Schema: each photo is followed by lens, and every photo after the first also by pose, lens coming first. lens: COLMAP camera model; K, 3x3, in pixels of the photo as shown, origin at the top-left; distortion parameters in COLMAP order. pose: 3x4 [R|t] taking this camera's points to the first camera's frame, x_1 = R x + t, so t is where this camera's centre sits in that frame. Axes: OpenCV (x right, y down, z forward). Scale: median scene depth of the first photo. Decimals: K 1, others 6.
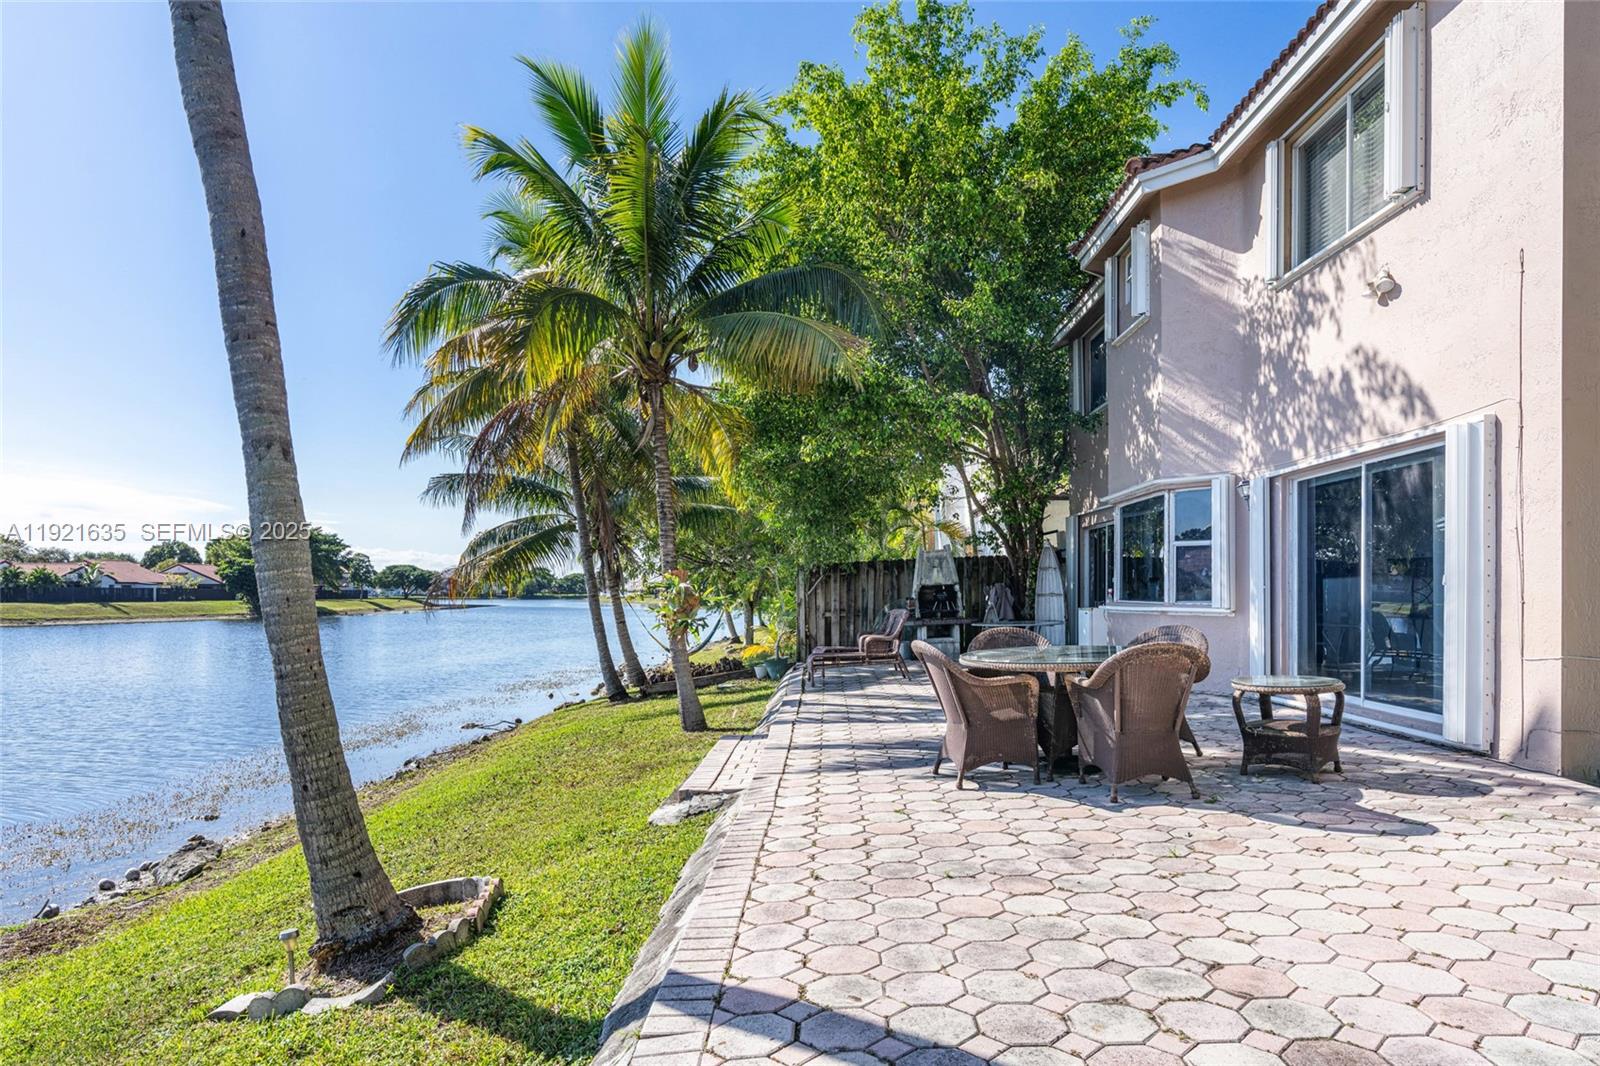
lens RADIAL K [[950.2, 0, 802.5], [0, 950.2, 601.3], [0, 0, 1]] dist [-0.008243, -0.000836]
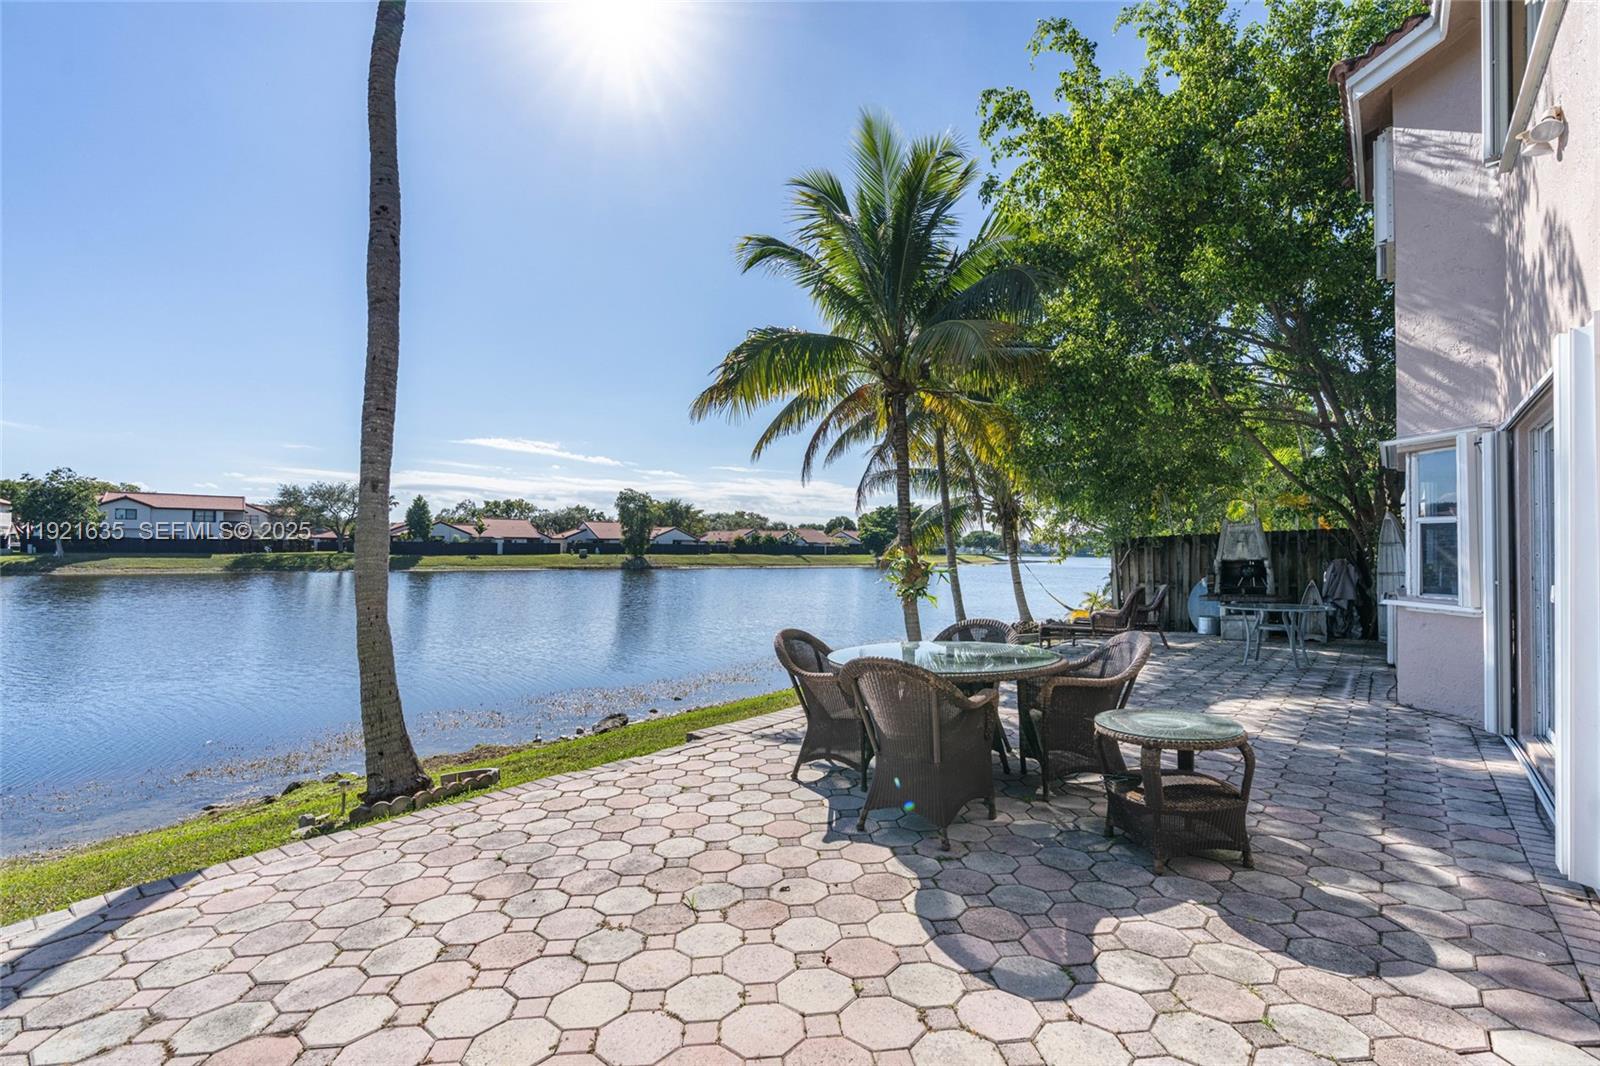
lens RADIAL K [[722.0, 0, 800.2], [0, 722.0, 552.2], [0, 0, 1]] dist [-0.026621, 0.012293]
pose [[0.787277, 0.013440, -0.616452, 0.345832], [-0.017666, 0.999844, -0.000763, -0.024332], [0.616346, 0.011491, 0.787392, 0.210595]]
